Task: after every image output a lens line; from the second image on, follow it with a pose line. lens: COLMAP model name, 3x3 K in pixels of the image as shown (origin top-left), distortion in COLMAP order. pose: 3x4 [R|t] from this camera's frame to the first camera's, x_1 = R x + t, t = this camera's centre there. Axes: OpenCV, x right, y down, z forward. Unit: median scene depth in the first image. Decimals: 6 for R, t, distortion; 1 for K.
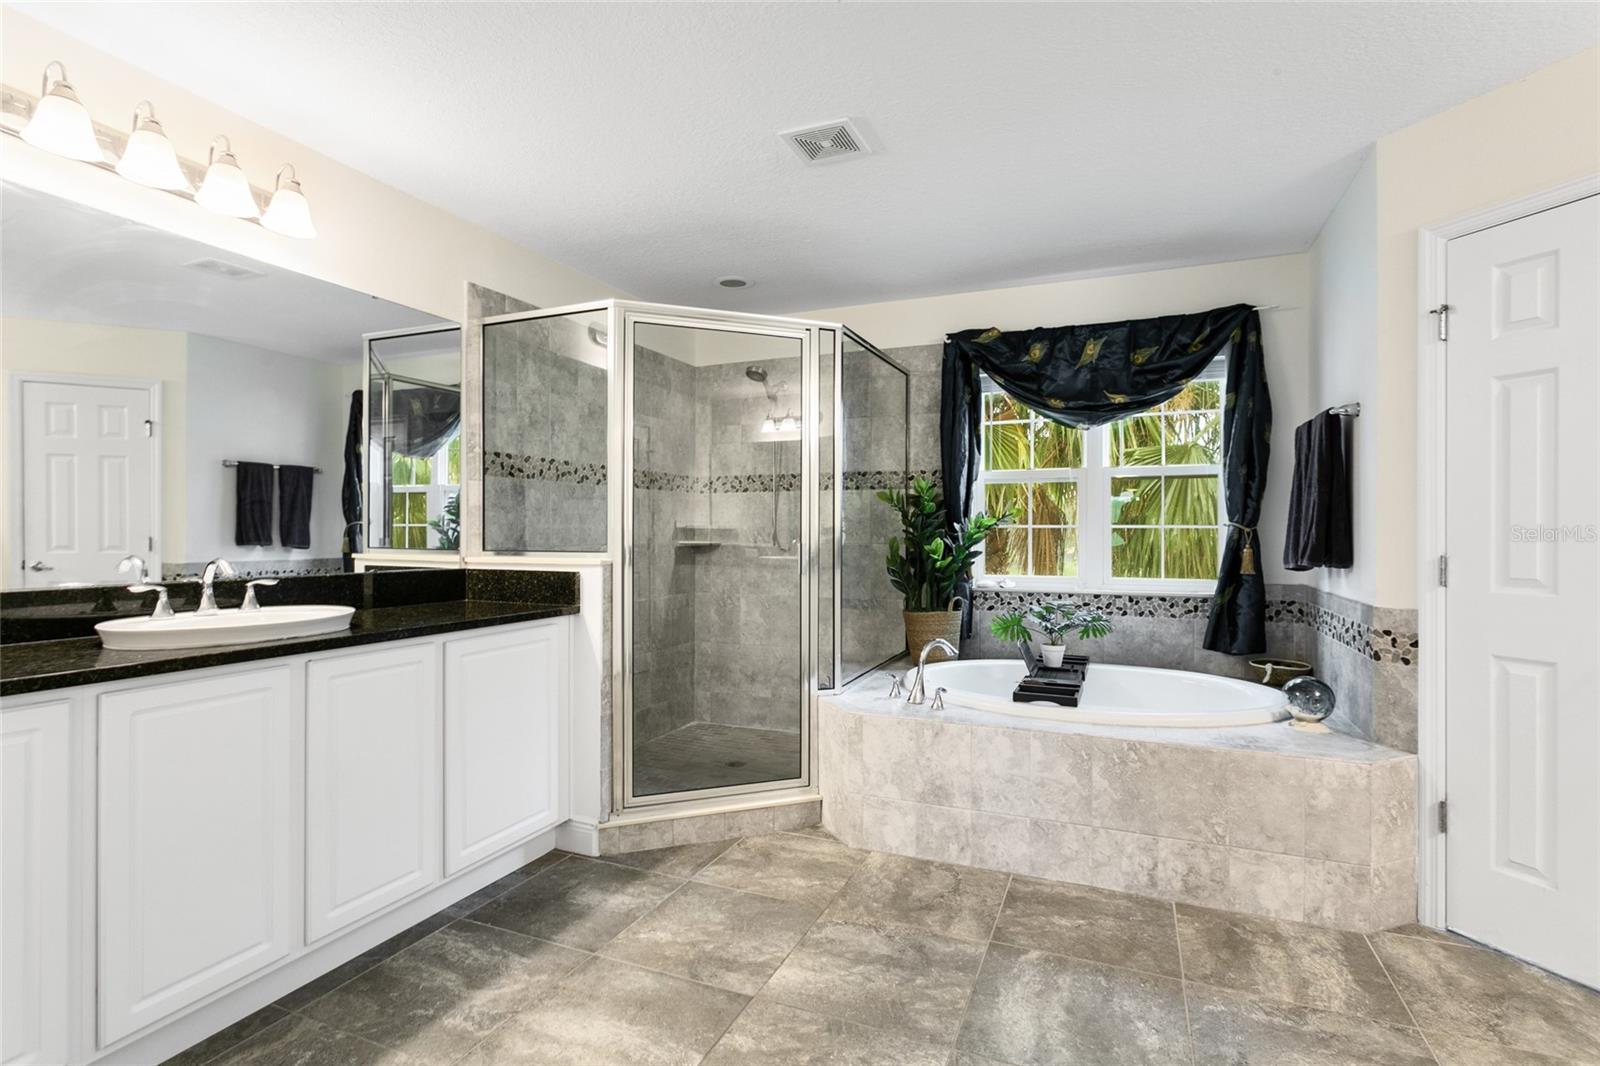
lens RADIAL K [[757.4, 0, 803.9], [0, 757.4, 535.5], [0, 0, 1]] dist [-0.003705, 0.000863]
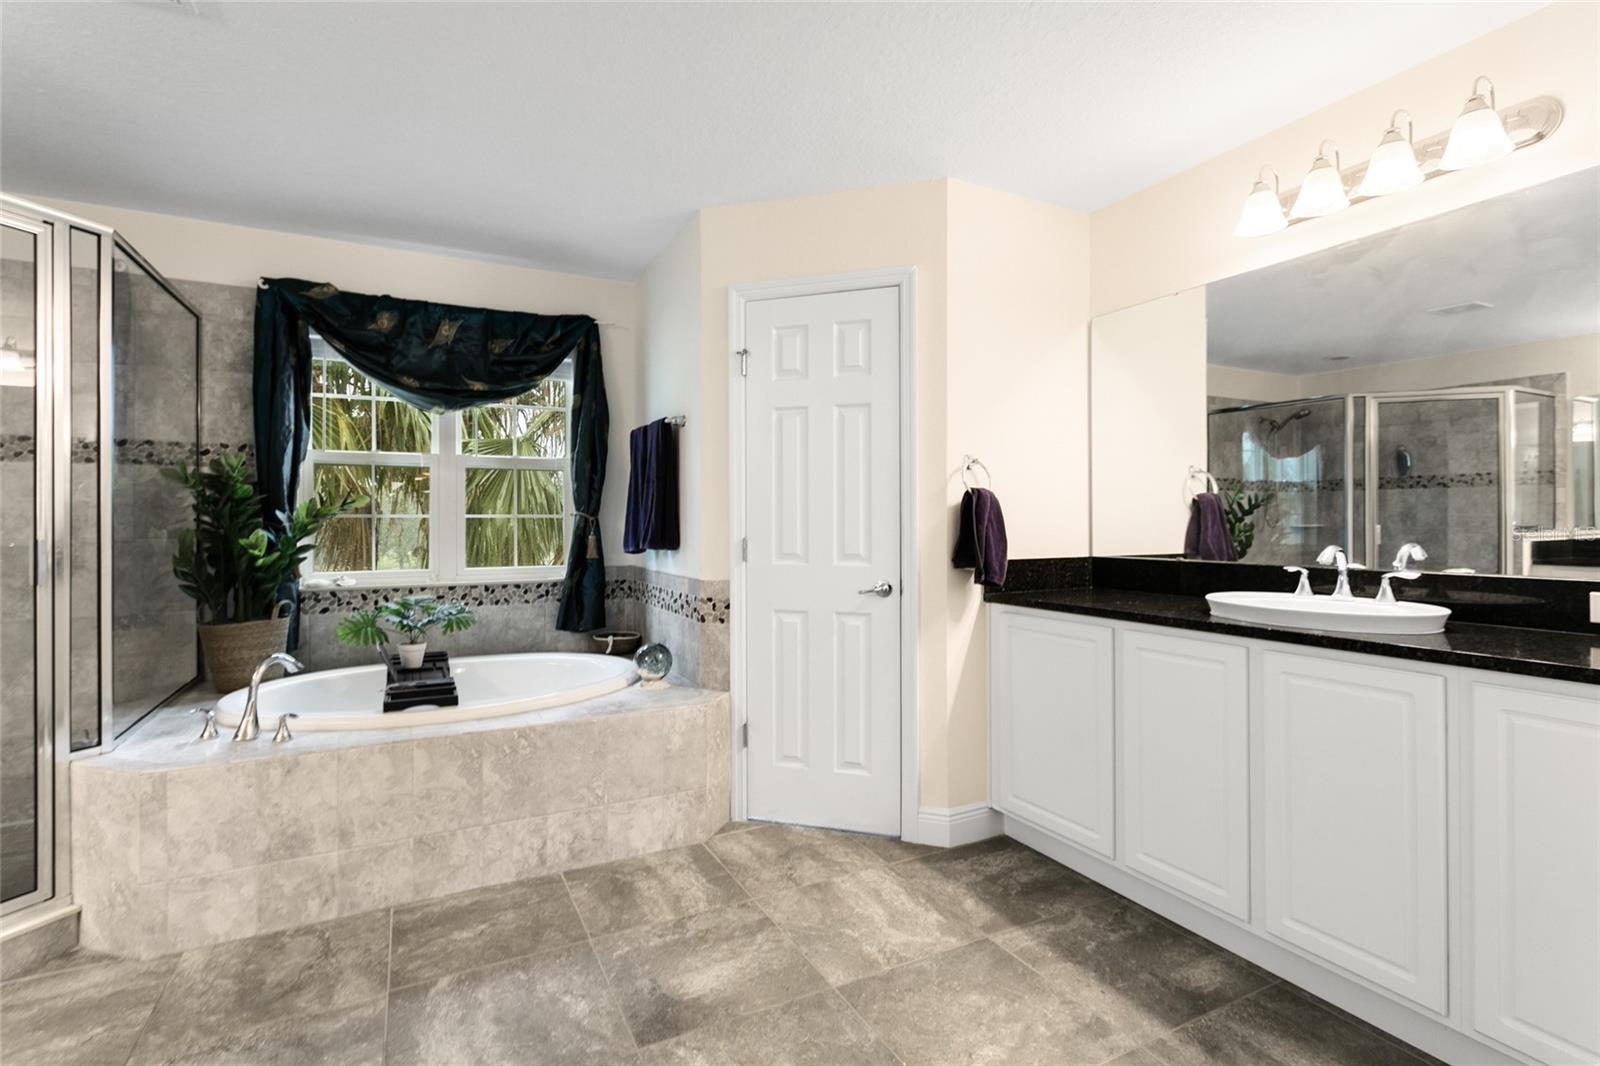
lens RADIAL K [[757.4, 0, 801.1], [0, 757.4, 520.2], [0, 0, 1]] dist [-0.003705, 0.000863]
pose [[0.641037, -0.002583, 0.767506, -0.089955], [0.006872, 0.999974, -0.002374, -0.000579], [-0.767480, 0.006796, 0.641037, 0.057394]]
